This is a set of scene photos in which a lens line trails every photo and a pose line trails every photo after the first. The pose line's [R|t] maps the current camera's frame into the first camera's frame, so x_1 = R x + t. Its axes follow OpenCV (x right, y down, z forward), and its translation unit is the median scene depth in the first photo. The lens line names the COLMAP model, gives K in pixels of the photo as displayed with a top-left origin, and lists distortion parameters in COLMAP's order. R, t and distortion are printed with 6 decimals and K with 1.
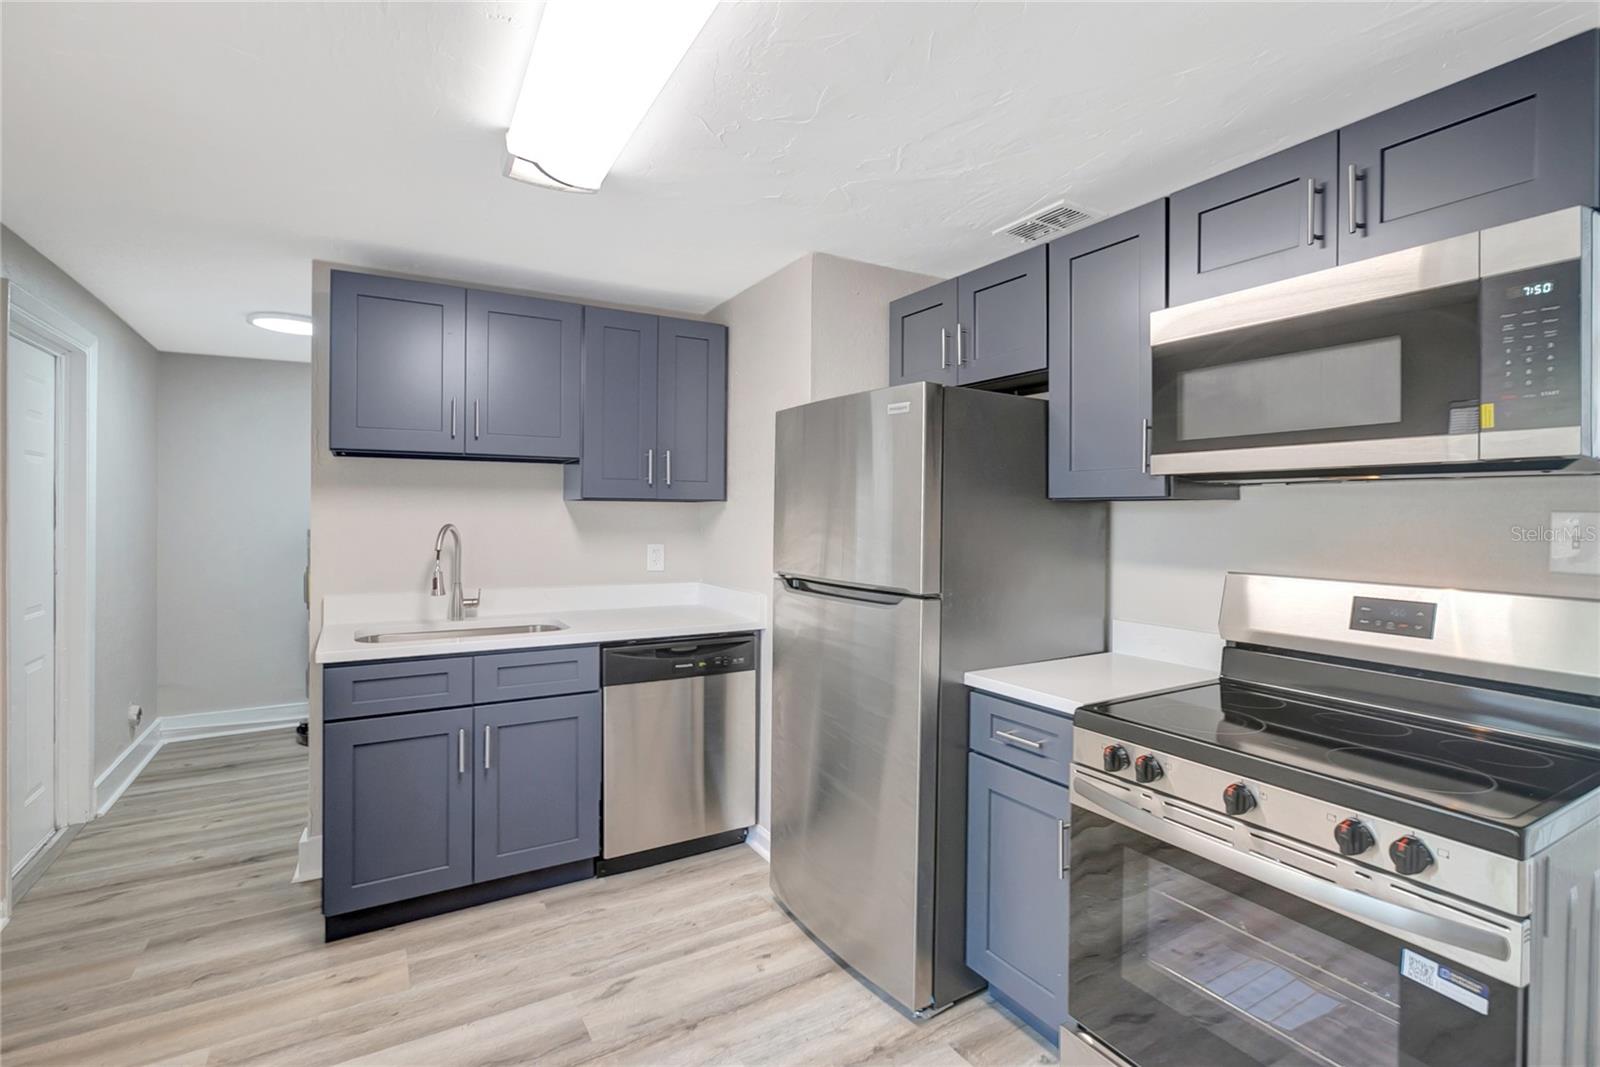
lens RADIAL K [[742.5, 0, 804.2], [0, 742.5, 508.7], [0, 0, 1]] dist [-0.019631, 0.010730]
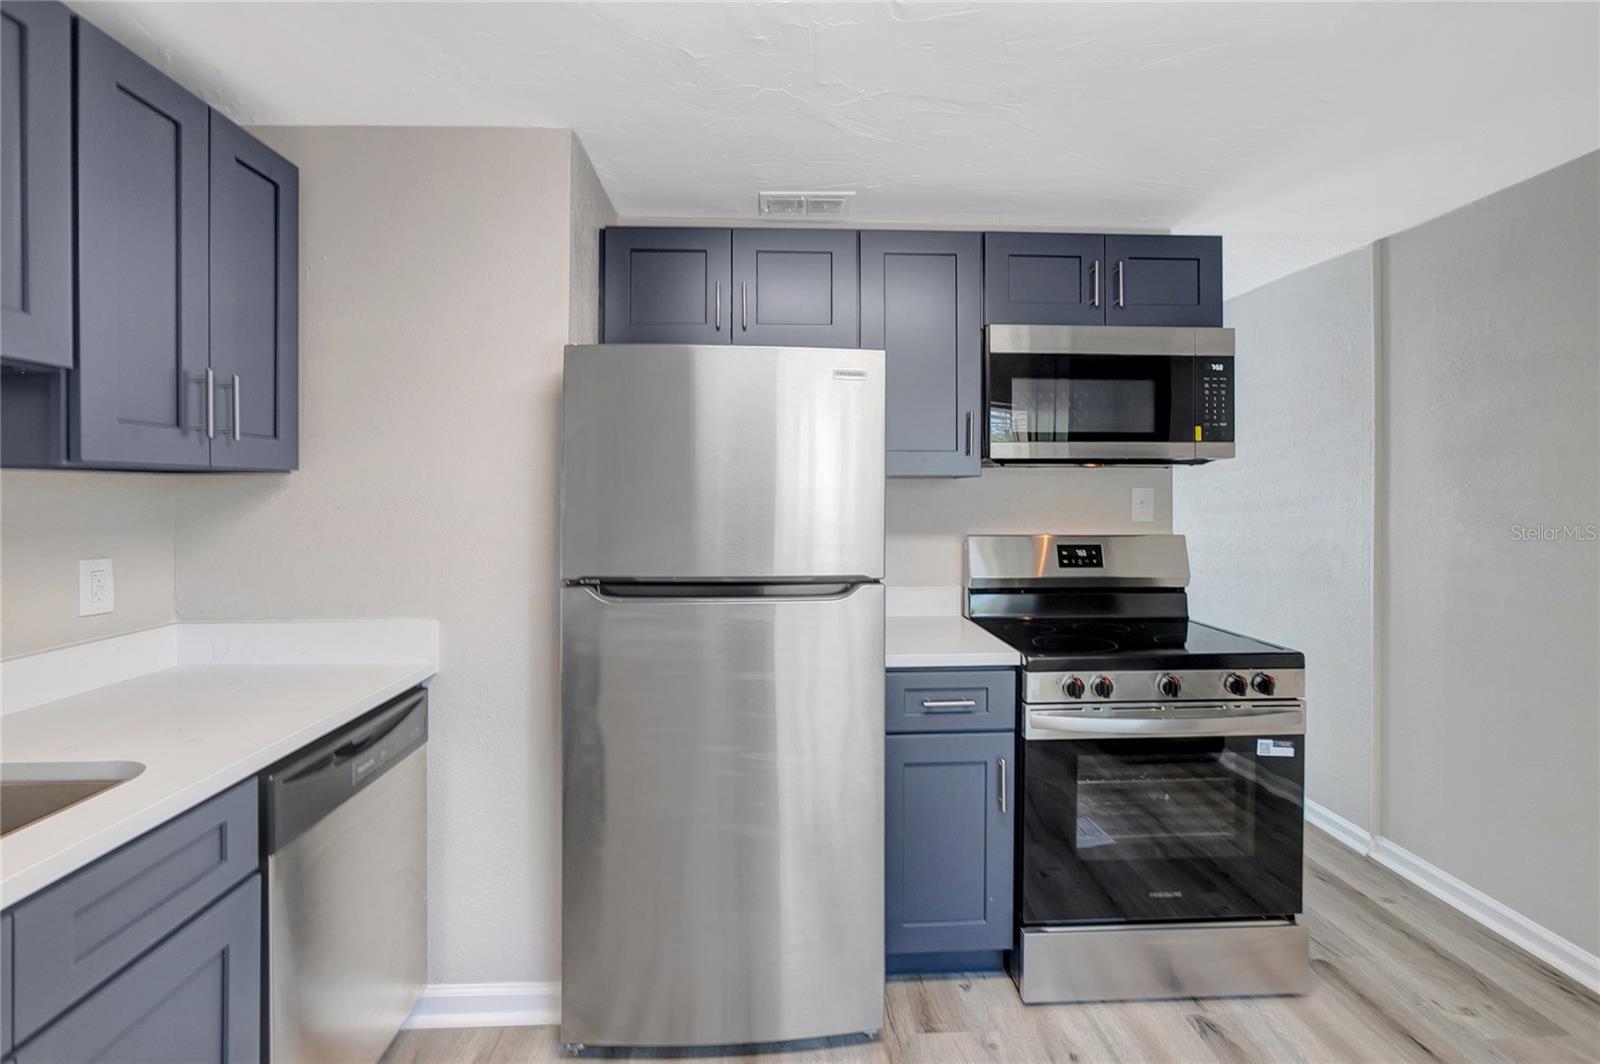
lens RADIAL K [[742.5, 0, 818.4], [0, 742.5, 477.9], [0, 0, 1]] dist [-0.019631, 0.010730]
pose [[0.485266, 0.004271, 0.874356, -0.639103], [0.000612, 0.999986, -0.005224, -0.006407], [-0.874367, 0.003070, 0.485256, 0.559570]]
